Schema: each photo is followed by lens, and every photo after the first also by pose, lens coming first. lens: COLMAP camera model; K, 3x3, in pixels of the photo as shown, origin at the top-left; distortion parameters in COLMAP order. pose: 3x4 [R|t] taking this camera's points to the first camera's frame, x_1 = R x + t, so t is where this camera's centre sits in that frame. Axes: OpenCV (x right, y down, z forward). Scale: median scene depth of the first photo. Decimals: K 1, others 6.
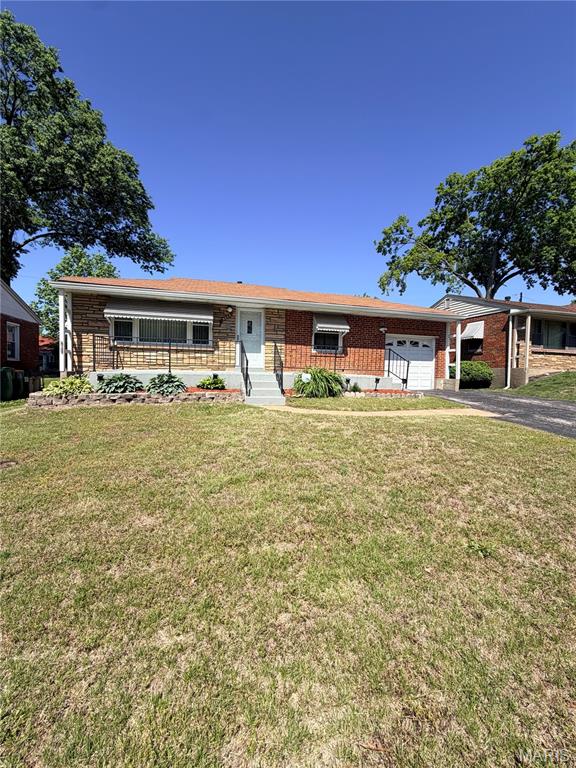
lens RADIAL K [[307.5, 0, 288.0], [0, 307.5, 384.0], [0, 0, 1]] dist [0.002018, -0.000289]
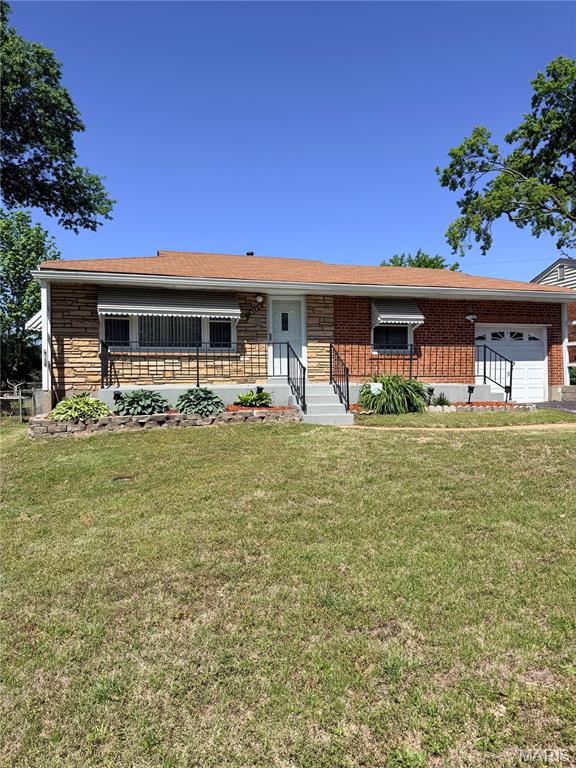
lens RADIAL K [[540.2, 0, 288.0], [0, 540.2, 384.0], [0, 0, 1]] dist [0.095367, -0.121696]
pose [[0.999451, -0.031953, 0.008791, -0.137328], [0.032315, 0.998478, -0.044688, 0.017271], [-0.007350, 0.044948, 0.998962, -0.259897]]
